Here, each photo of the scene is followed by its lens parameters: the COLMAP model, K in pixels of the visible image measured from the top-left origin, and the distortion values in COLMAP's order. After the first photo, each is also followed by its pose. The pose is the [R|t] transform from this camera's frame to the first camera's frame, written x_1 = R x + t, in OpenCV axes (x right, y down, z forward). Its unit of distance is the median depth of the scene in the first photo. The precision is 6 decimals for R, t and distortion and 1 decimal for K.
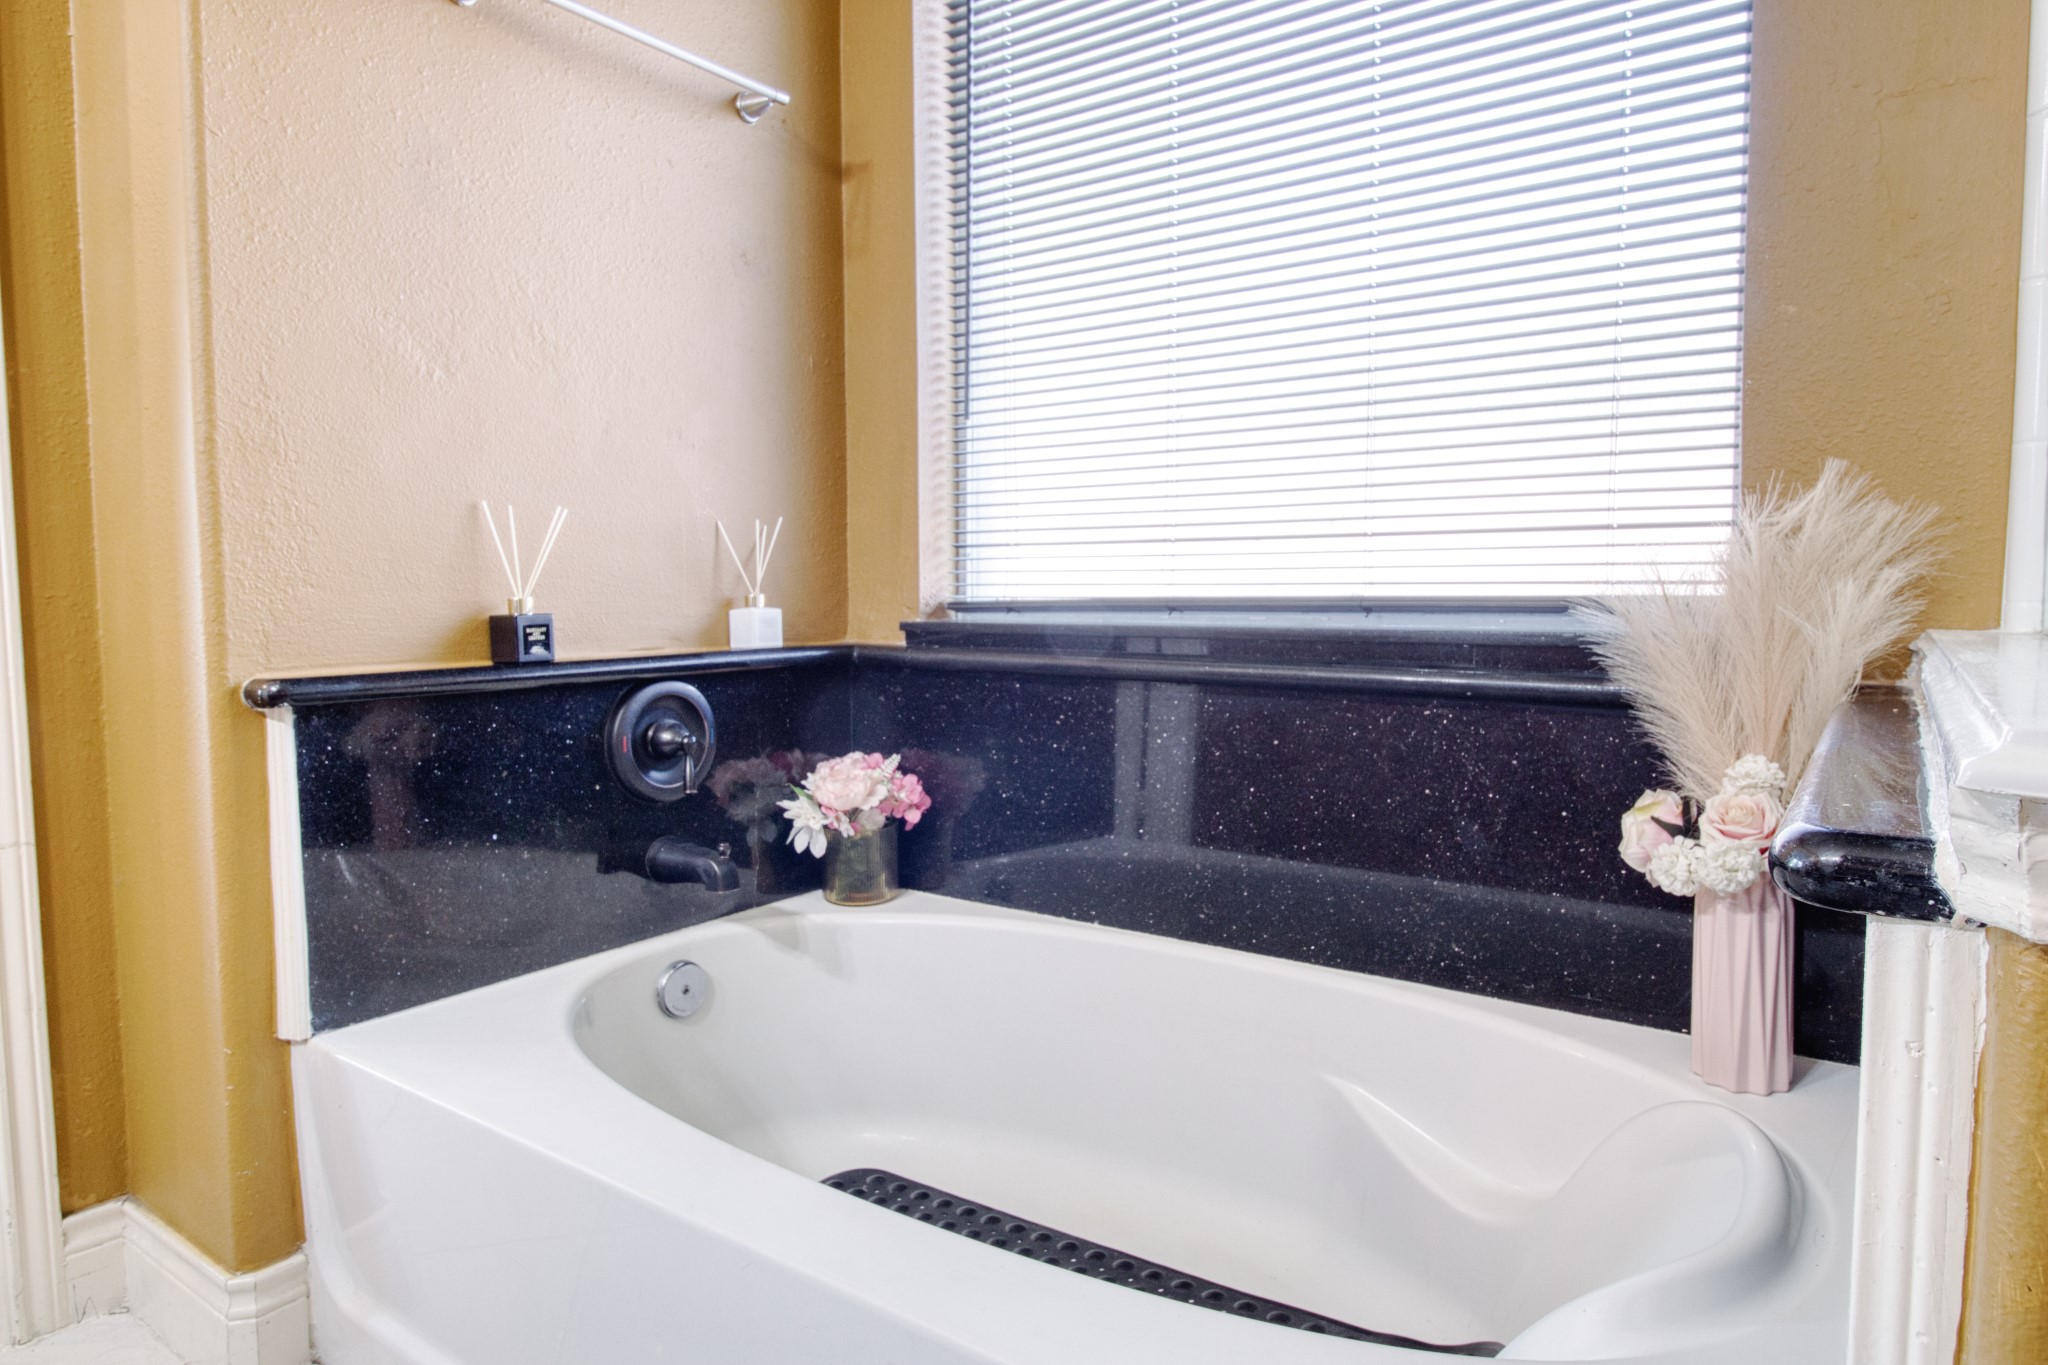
lens RADIAL K [[1200.0, 0, 1021.7], [0, 1200.0, 671.8], [0, 0, 1]] dist [-0.000219, -0.006171]
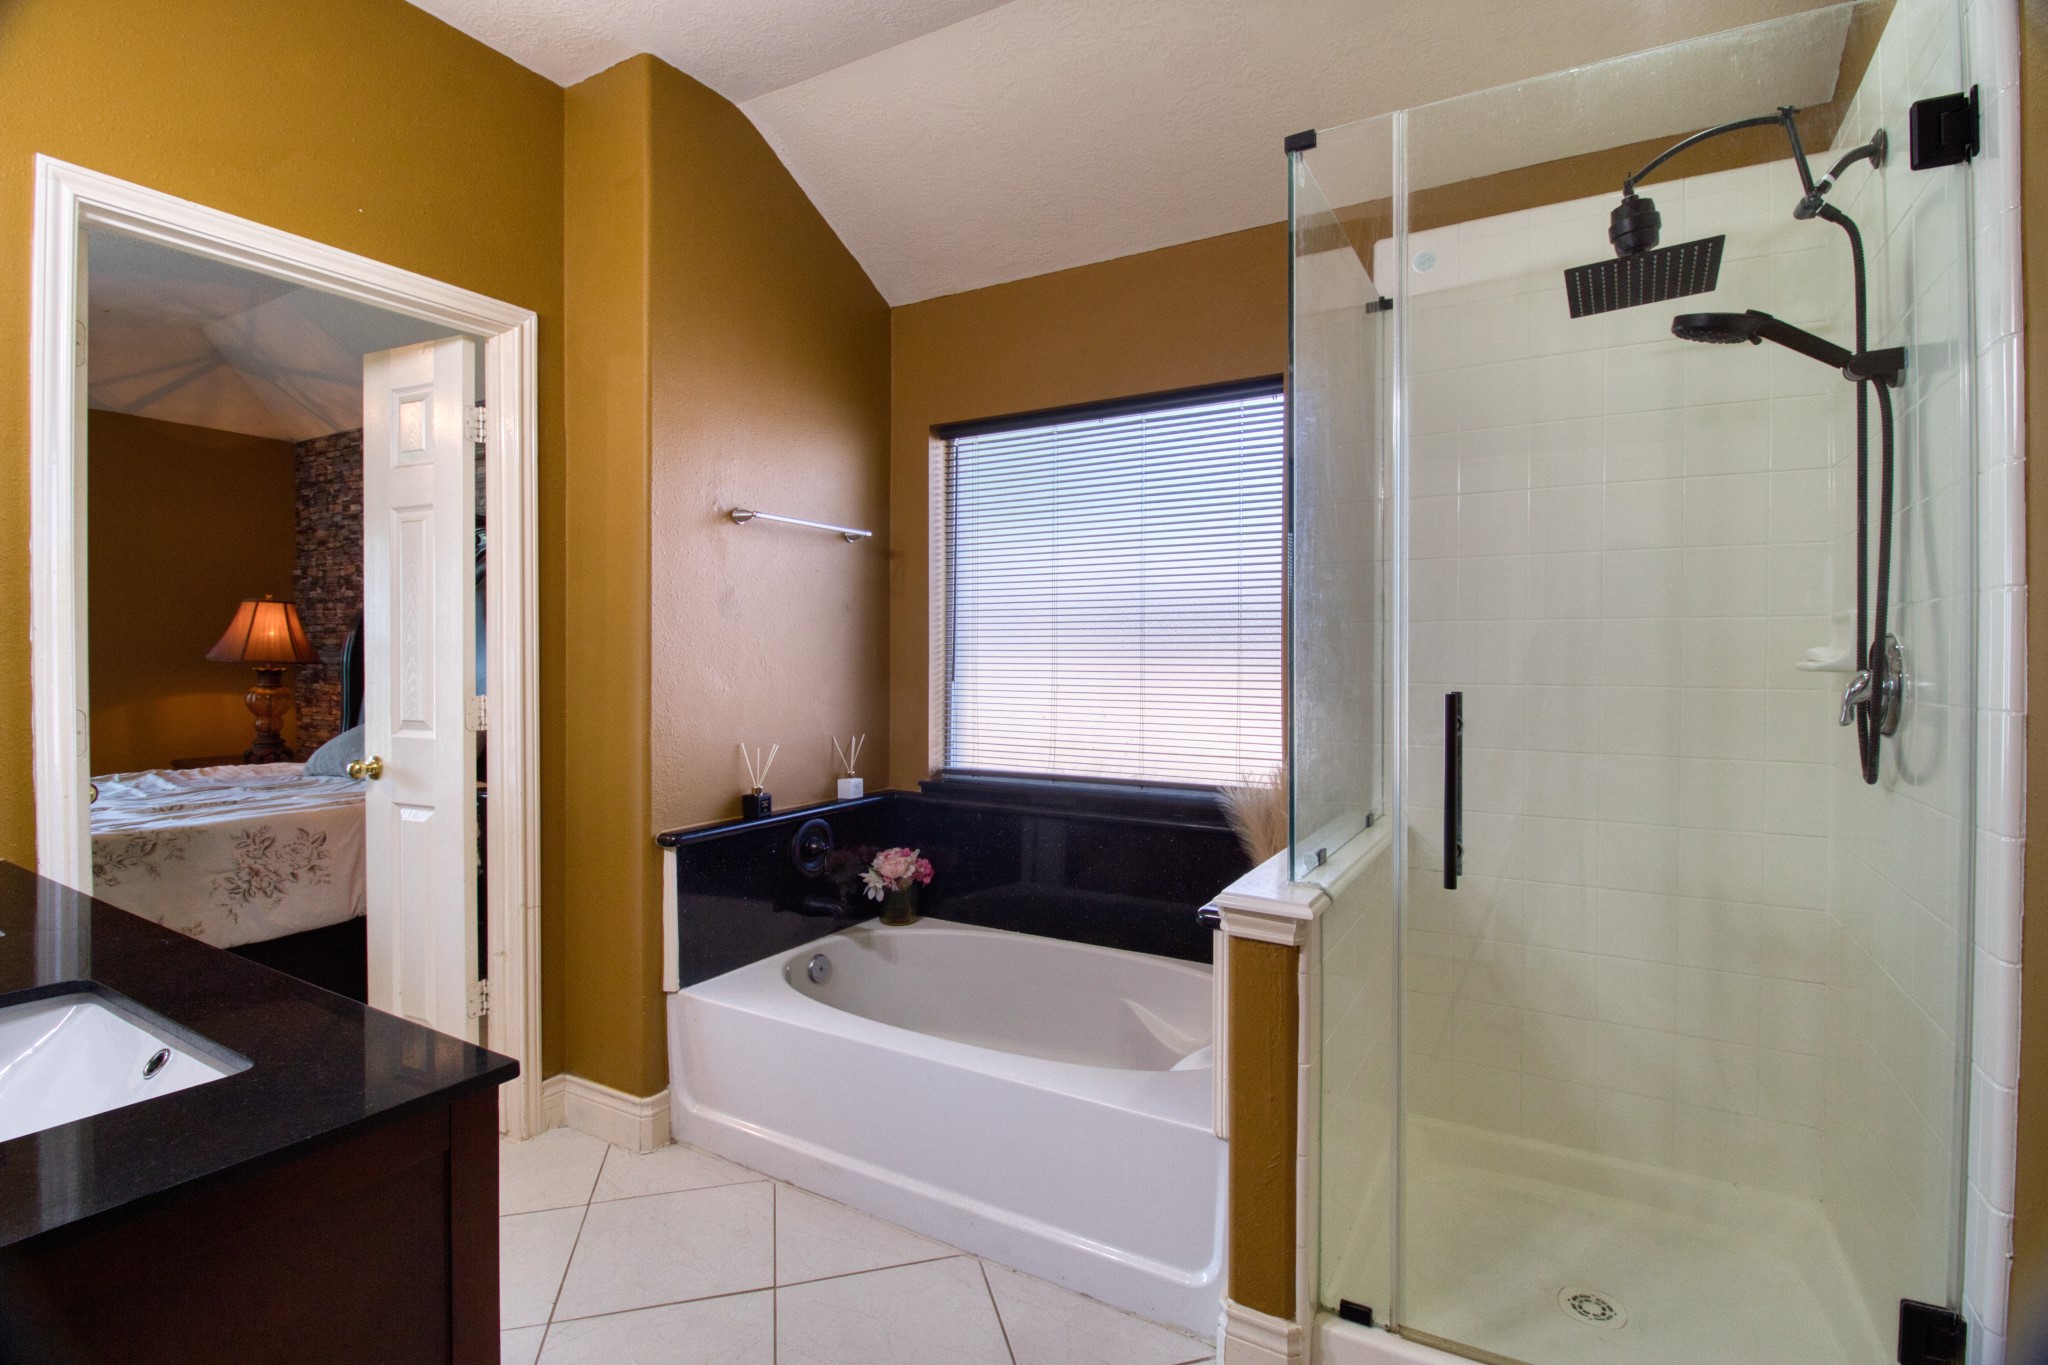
lens RADIAL K [[963.8, 0, 1033.9], [0, 963.8, 665.8], [0, 0, 1]] dist [-0.004032, -0.000975]
pose [[0.994603, 0.007912, 0.103451, -0.088631], [-0.001742, 0.998221, -0.059594, -0.156807], [-0.103739, 0.059092, 0.992848, -0.713687]]
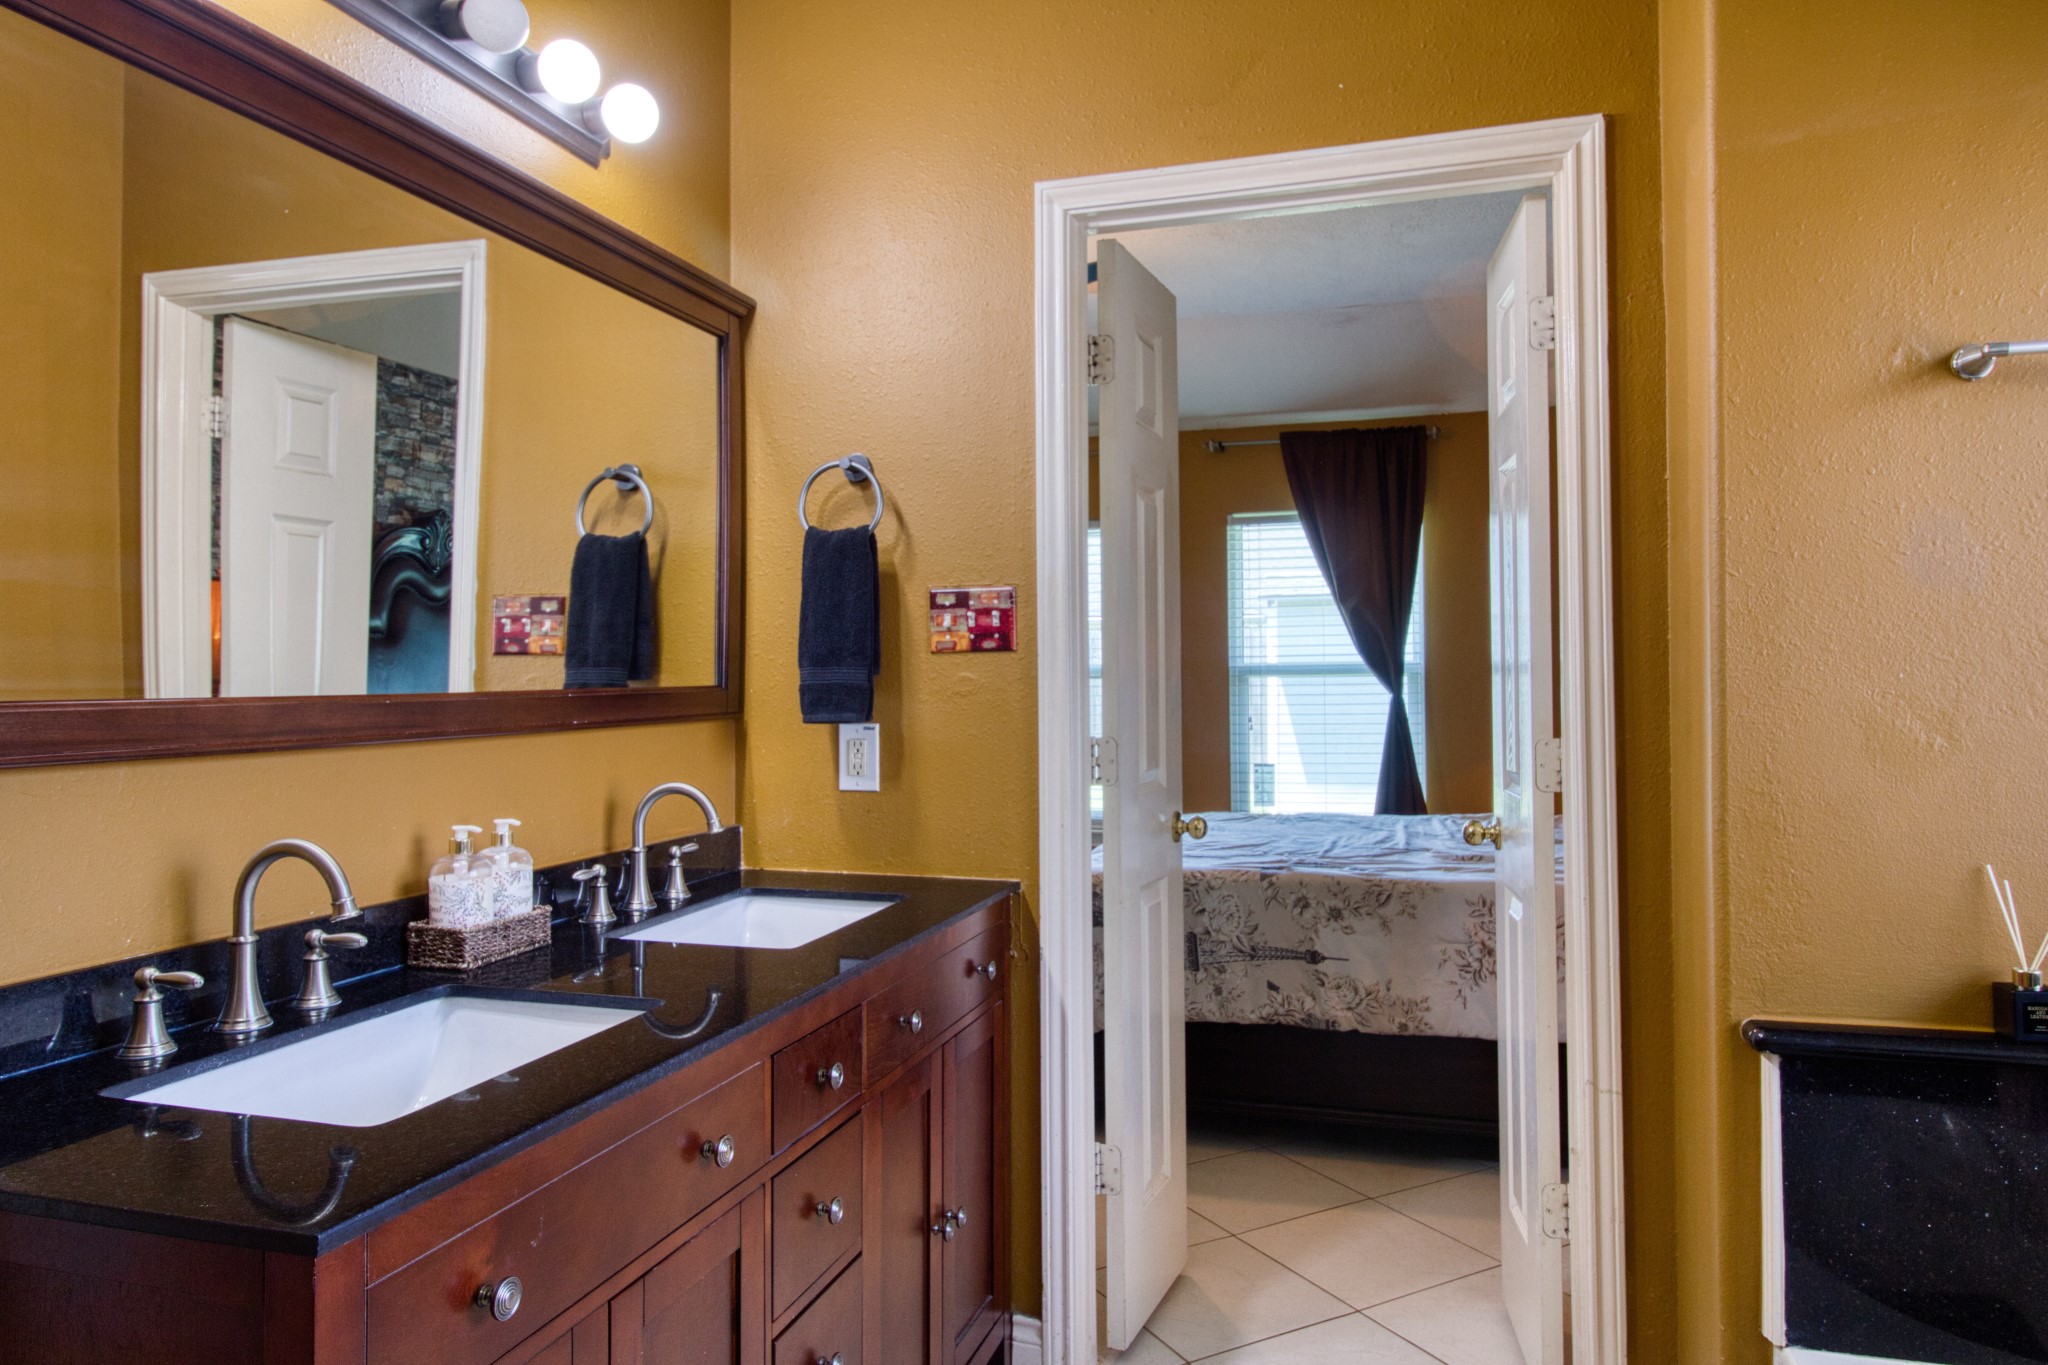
lens RADIAL K [[1324.0, 0, 1071.6], [0, 1324.0, 659.4], [0, 0, 1]] dist [-0.002056, -0.005602]
pose [[0.345523, -0.013398, -0.938315, 0.271868], [-0.058400, 0.997653, -0.035750, -0.199179], [0.936591, 0.067150, 0.343930, -0.078360]]
